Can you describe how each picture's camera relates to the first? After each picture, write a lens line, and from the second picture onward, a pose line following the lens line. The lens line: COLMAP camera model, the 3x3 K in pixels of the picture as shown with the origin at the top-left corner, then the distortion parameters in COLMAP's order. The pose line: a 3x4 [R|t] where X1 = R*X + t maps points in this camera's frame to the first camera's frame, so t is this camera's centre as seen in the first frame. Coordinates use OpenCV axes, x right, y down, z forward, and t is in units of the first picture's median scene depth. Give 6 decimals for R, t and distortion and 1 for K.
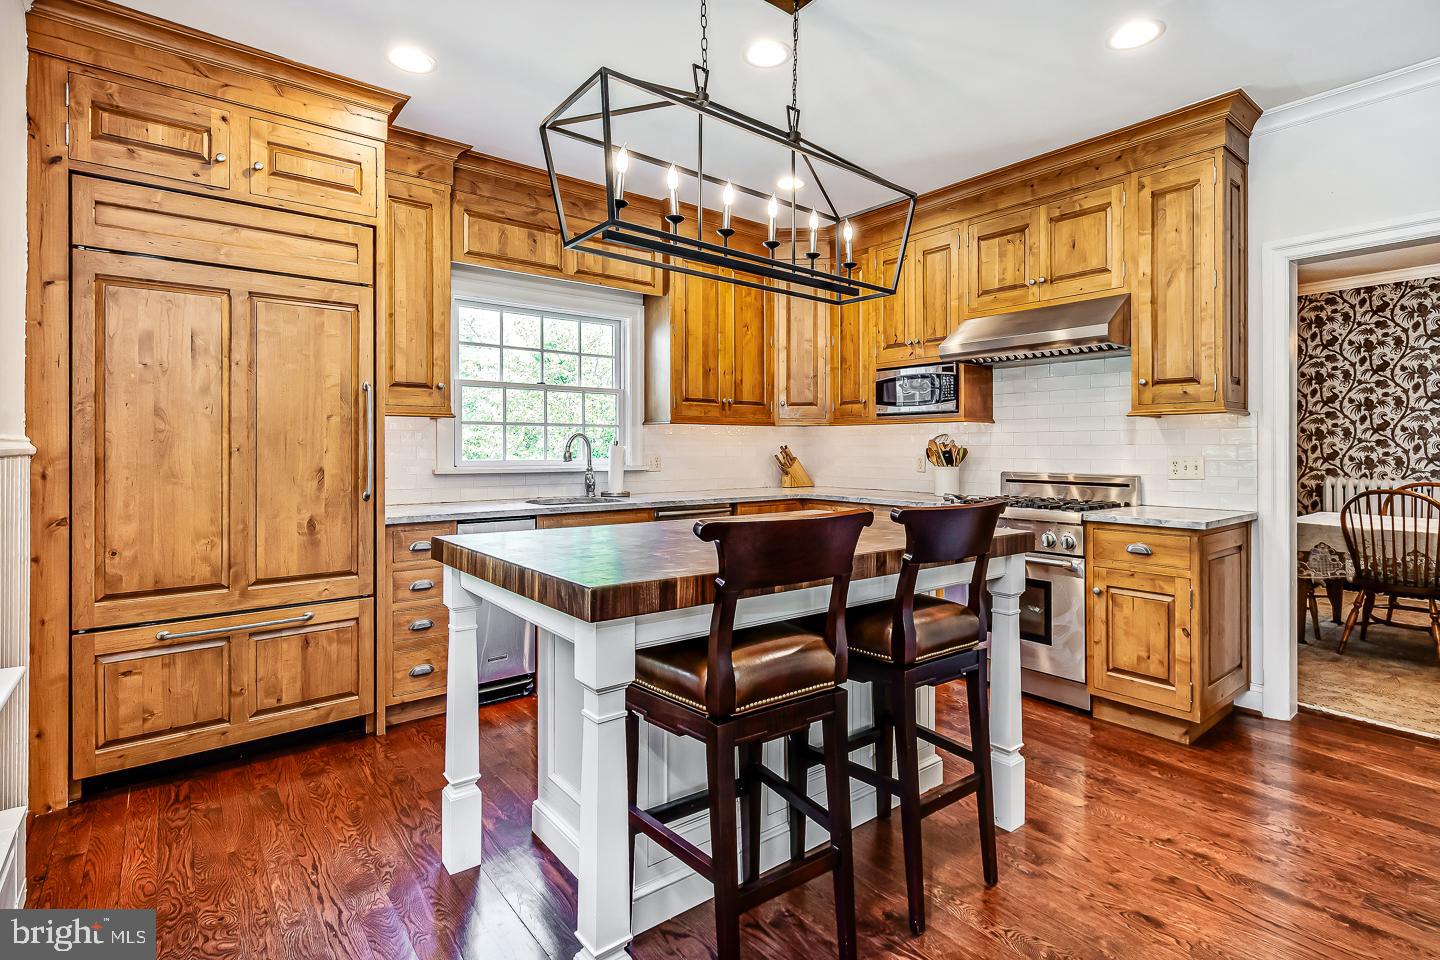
lens RADIAL K [[713.9, 0, 723.3], [0, 713.9, 451.0], [0, 0, 1]] dist [0.000160, 0.000580]
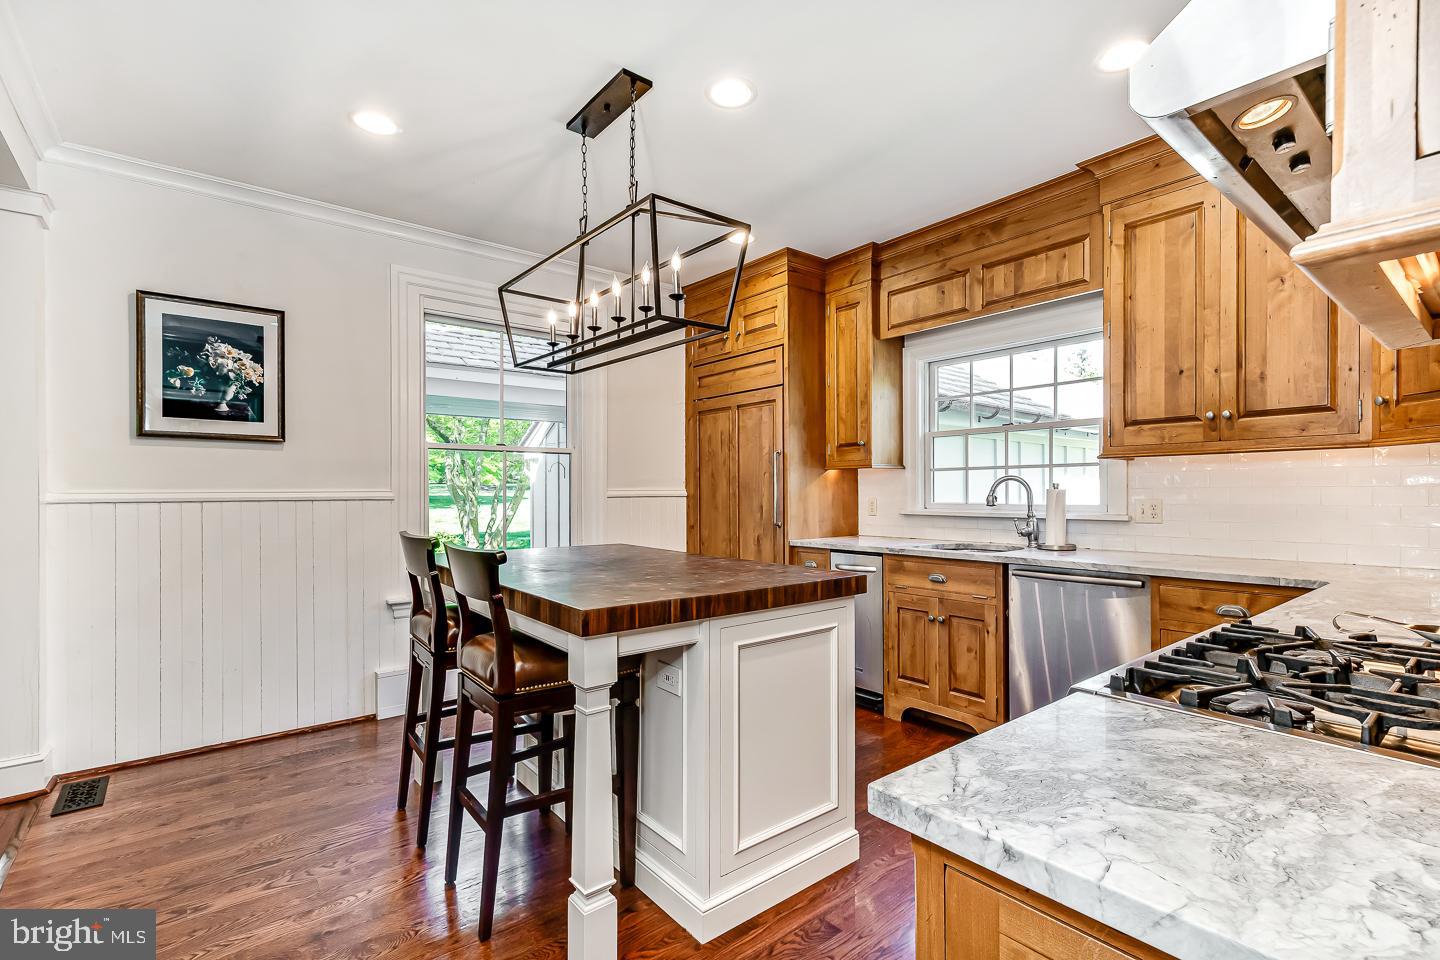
lens RADIAL K [[614.2, 0, 720.7], [0, 614.2, 490.6], [0, 0, 1]] dist [0.001408, 0.000079]
pose [[0.030775, -0.004404, -0.999517, 0.612566], [0.001363, 0.999990, -0.004364, -0.003118], [0.999525, -0.001229, 0.030781, 0.646580]]
